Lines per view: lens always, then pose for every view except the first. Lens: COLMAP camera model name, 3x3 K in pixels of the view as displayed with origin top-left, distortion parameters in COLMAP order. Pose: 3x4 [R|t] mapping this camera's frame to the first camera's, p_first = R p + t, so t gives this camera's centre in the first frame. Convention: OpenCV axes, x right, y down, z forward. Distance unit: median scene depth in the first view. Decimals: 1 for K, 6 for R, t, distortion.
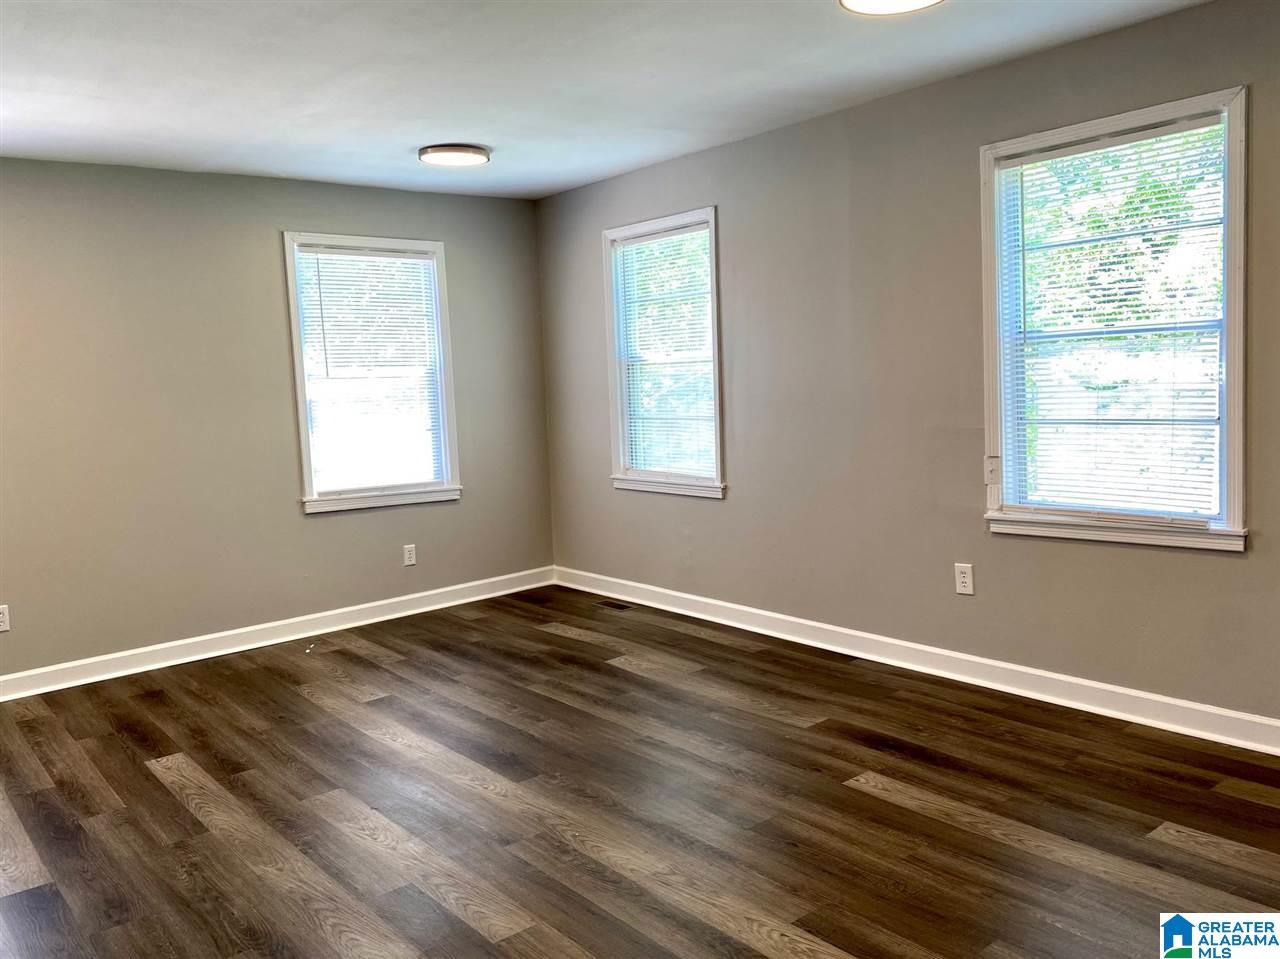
lens RADIAL K [[1021.6, 0, 631.9], [0, 1021.6, 463.2], [0, 0, 1]] dist [0.139055, -0.218629]
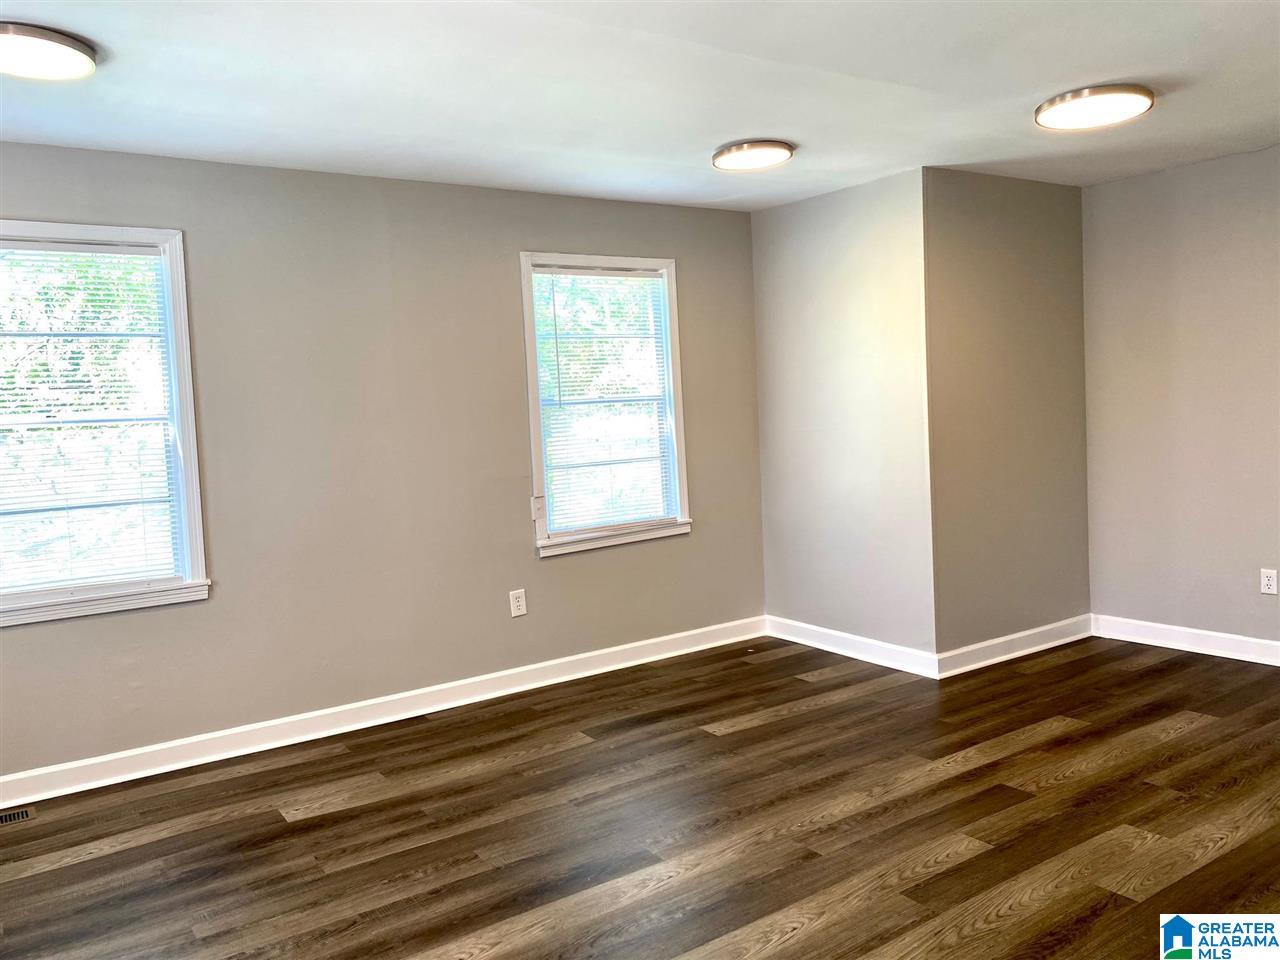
lens RADIAL K [[1021.6, 0, 631.9], [0, 1021.6, 463.7], [0, 0, 1]] dist [0.139055, -0.218629]
pose [[0.082931, -0.017944, 0.996394, -0.912728], [0.131020, 0.991355, 0.006948, -0.041814], [-0.987905, 0.129971, 0.084565, 0.810166]]
